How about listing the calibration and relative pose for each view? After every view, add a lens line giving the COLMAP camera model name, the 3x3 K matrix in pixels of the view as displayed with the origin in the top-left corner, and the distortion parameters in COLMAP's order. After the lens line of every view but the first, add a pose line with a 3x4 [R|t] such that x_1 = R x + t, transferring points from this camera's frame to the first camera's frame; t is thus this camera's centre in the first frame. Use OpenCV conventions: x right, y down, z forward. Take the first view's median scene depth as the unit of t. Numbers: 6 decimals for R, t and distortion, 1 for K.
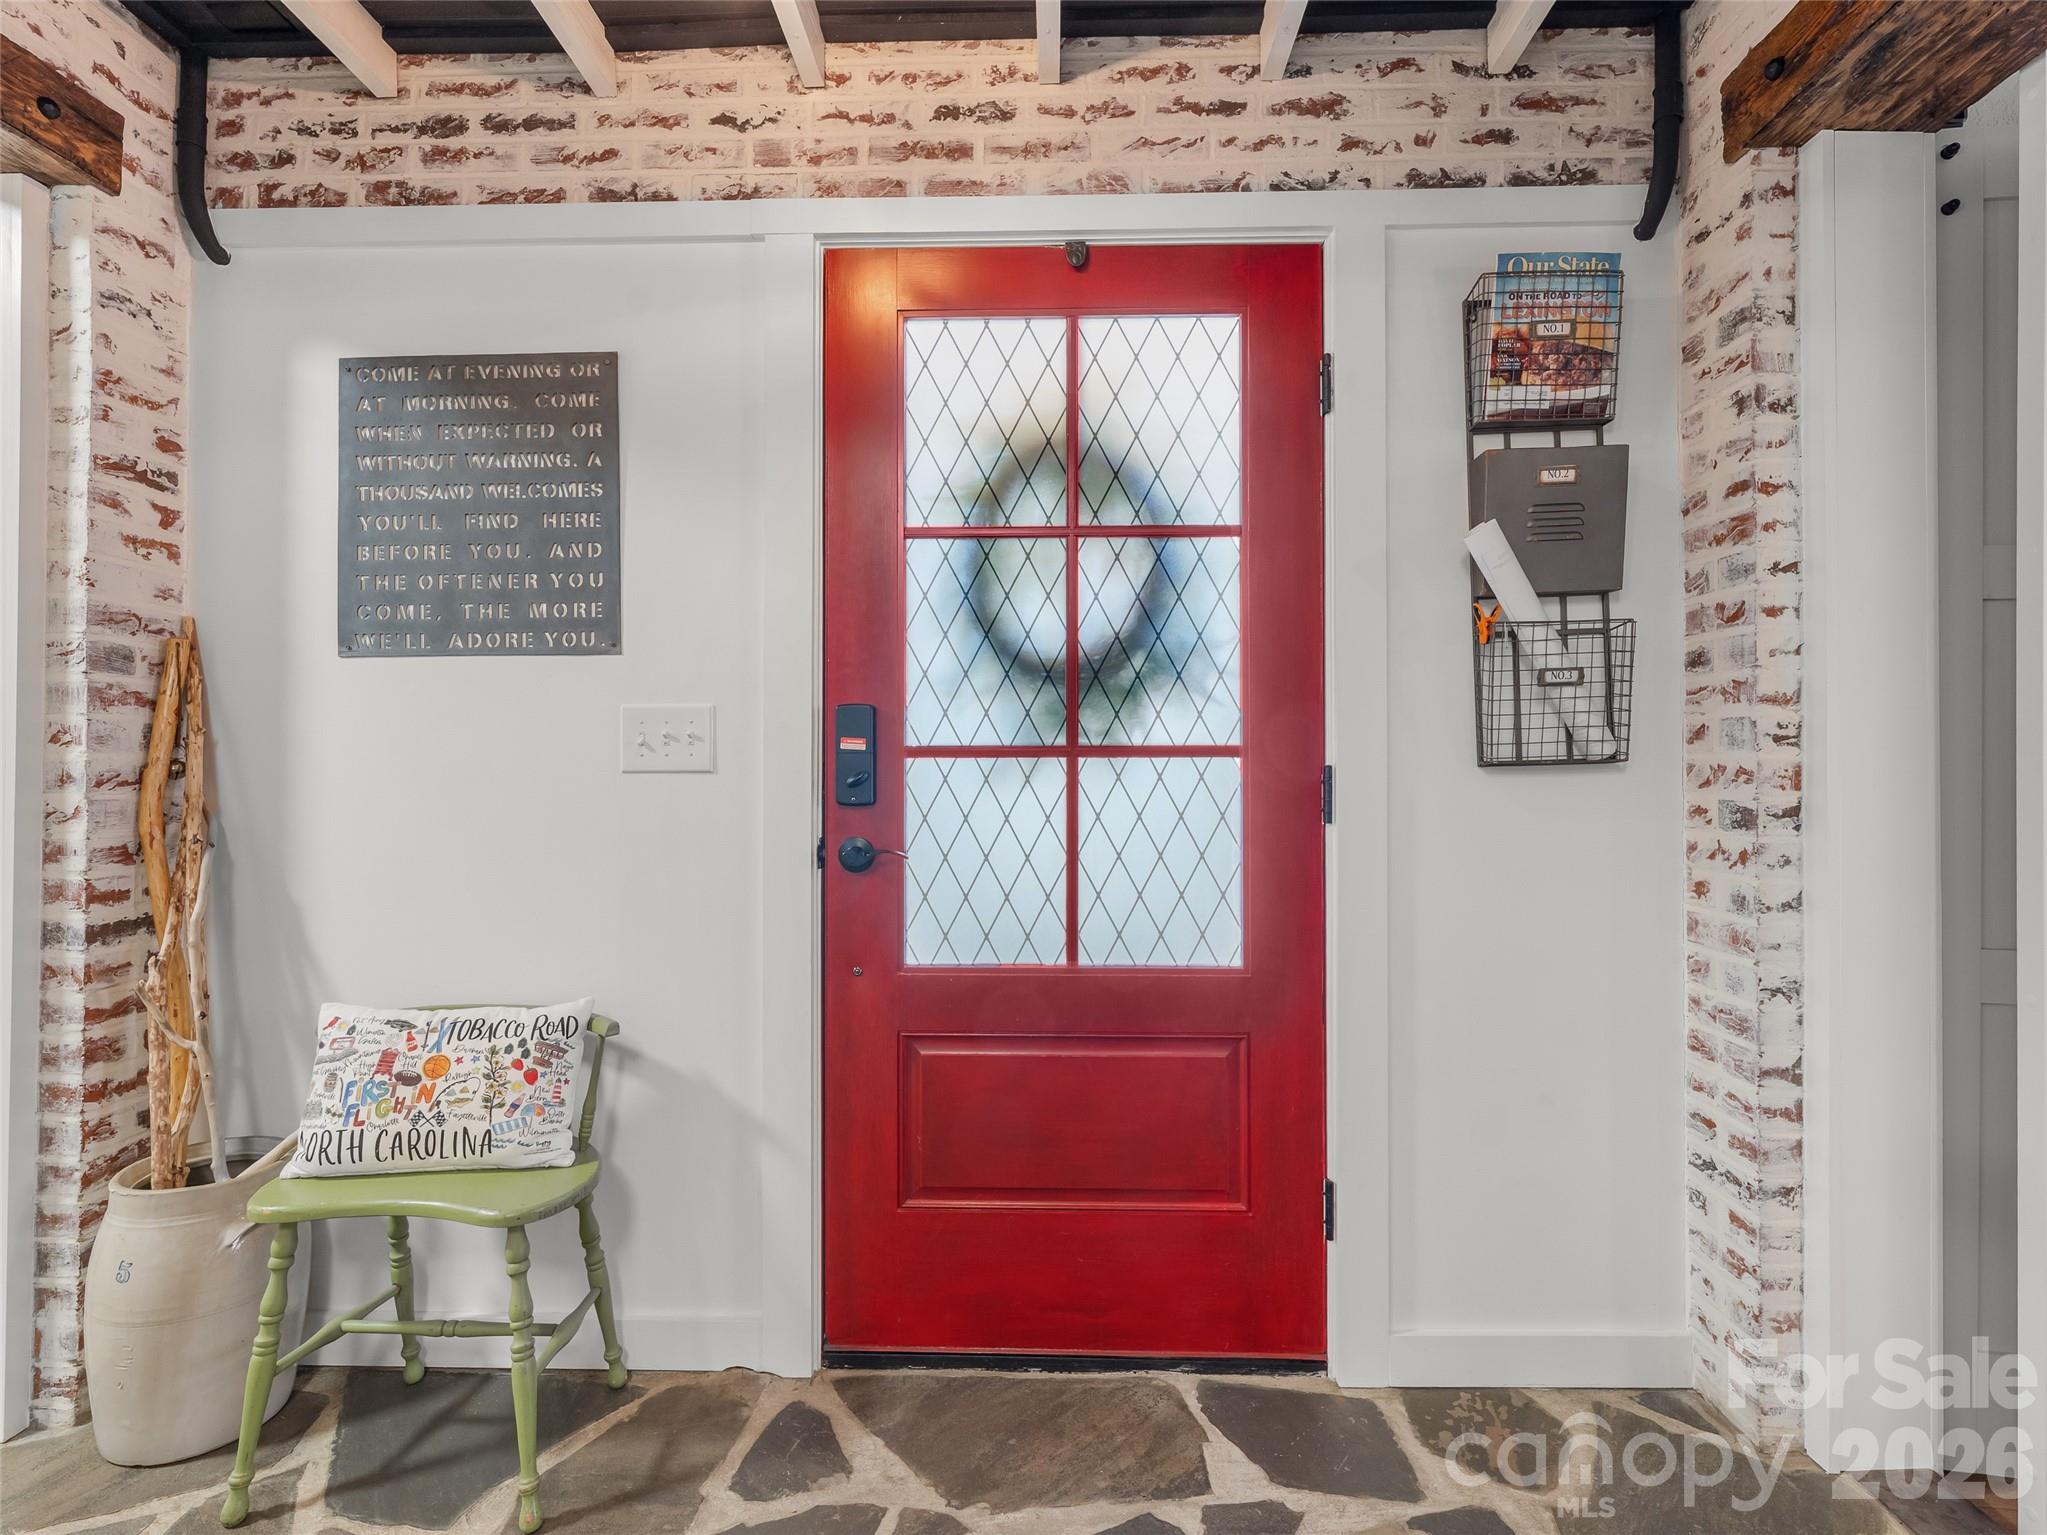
lens RADIAL K [[977.0, 0, 1025.4], [0, 977.0, 750.8], [0, 0, 1]] dist [-0.002354, -0.000114]
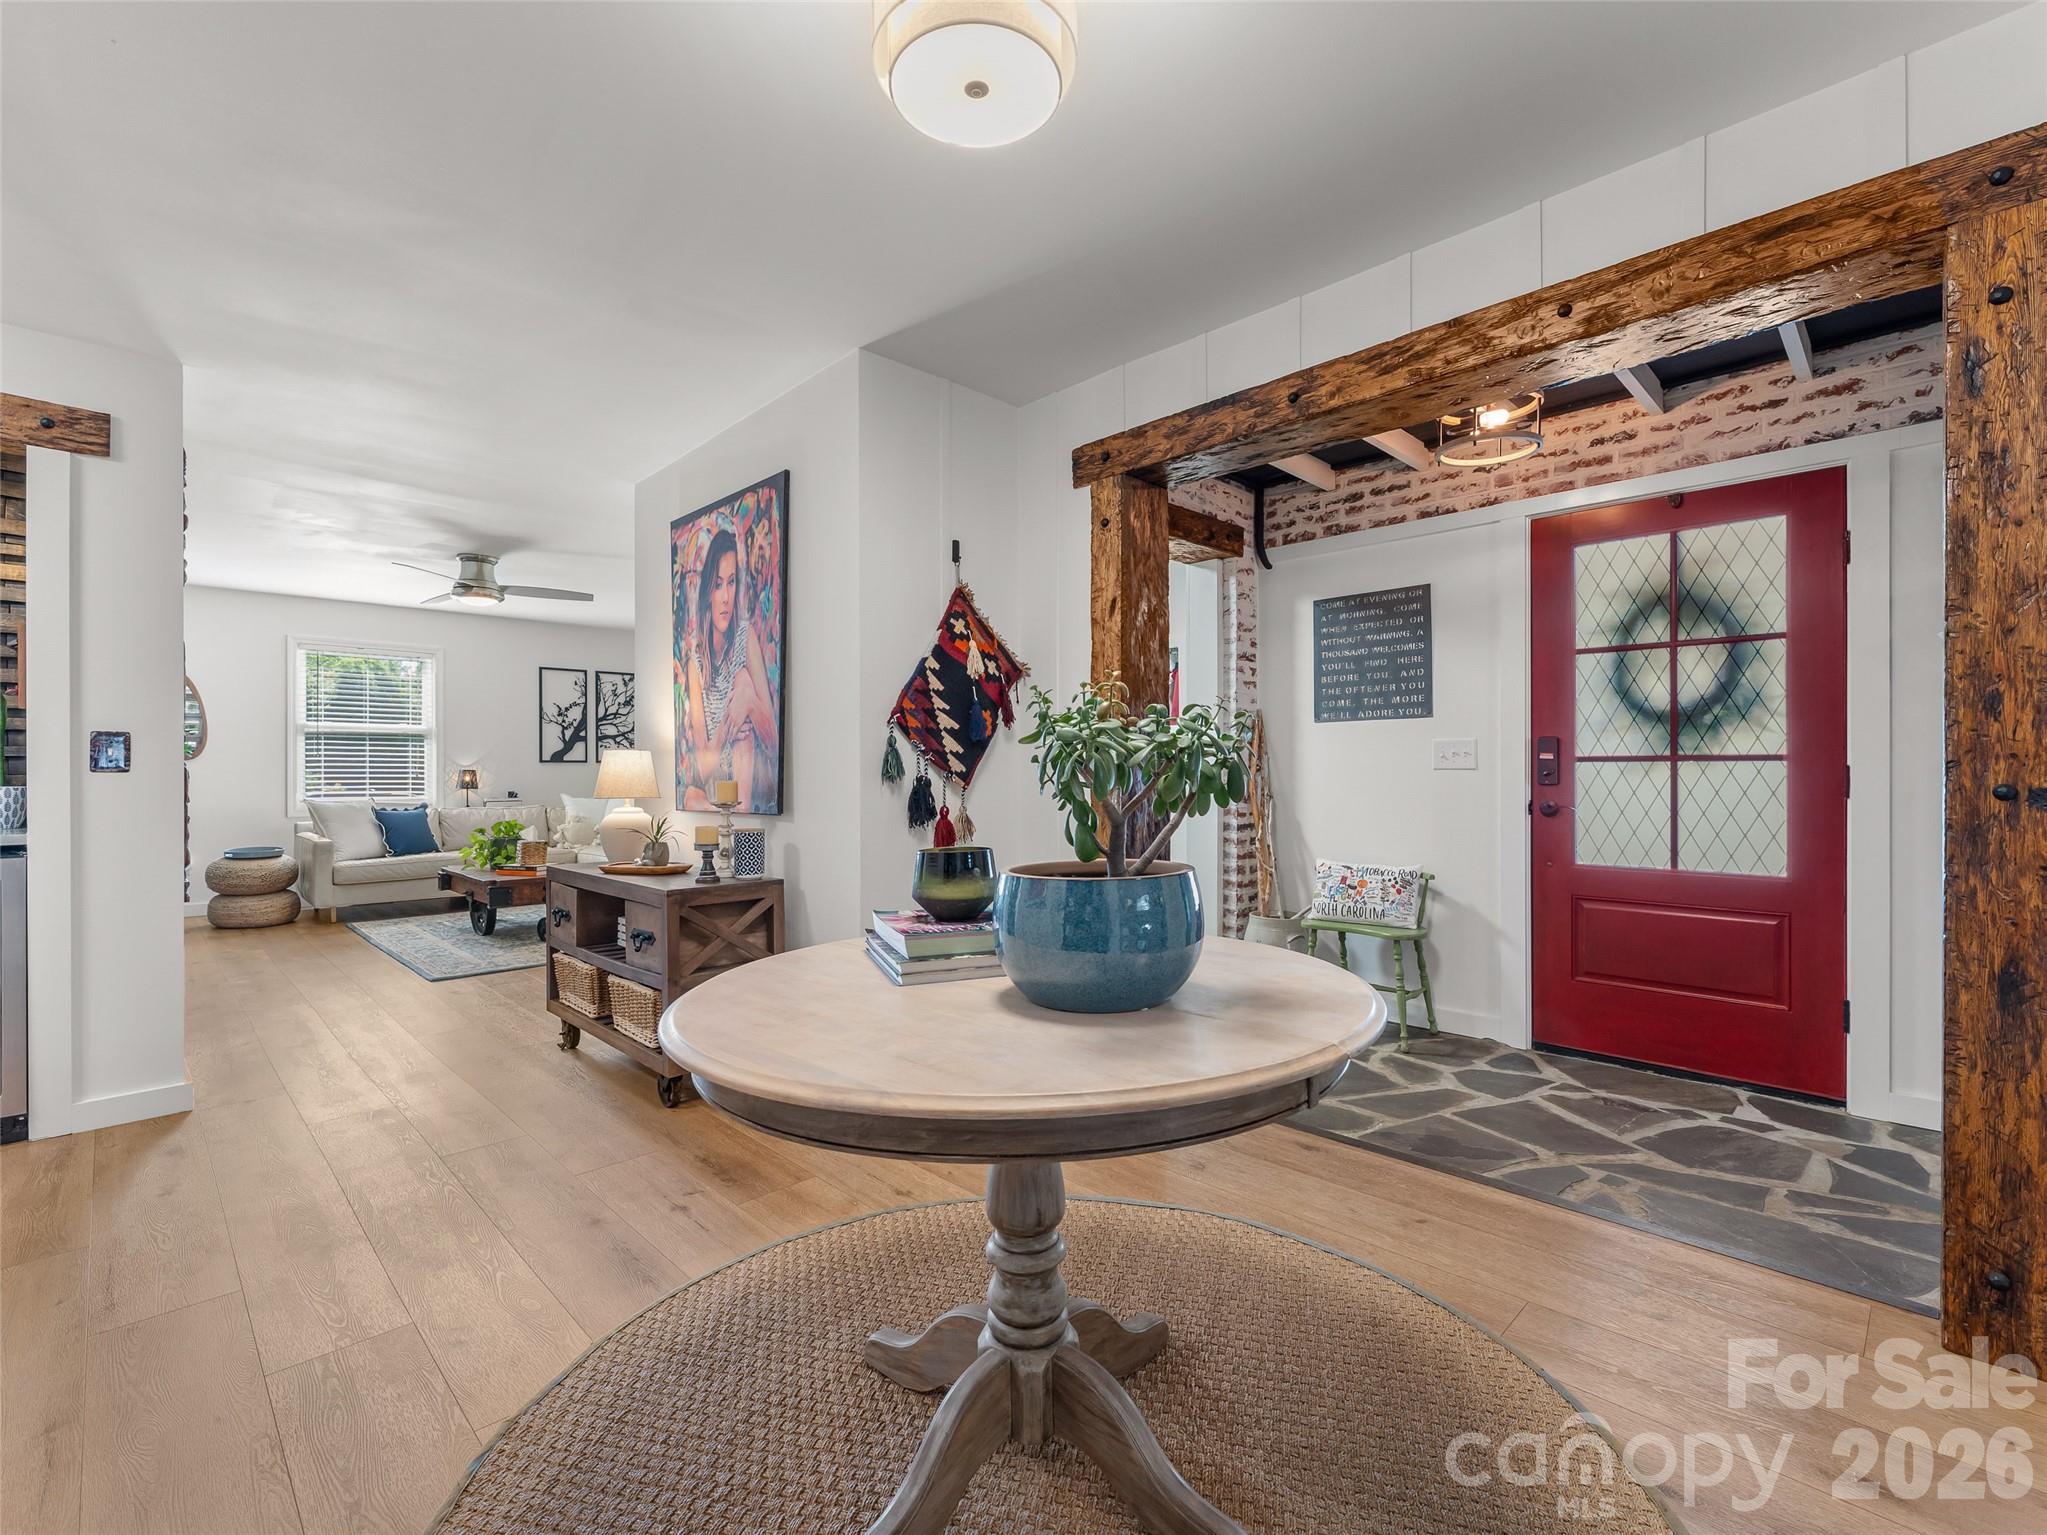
lens RADIAL K [[923.8, 0, 1023.5], [0, 923.8, 767.5], [0, 0, 1]] dist [0.000431, -0.000571]
pose [[0.720847, -0.001849, -0.693092, 0.385761], [0.008751, 0.999941, 0.006434, -0.004566], [0.693039, -0.010703, 0.720820, -1.201616]]
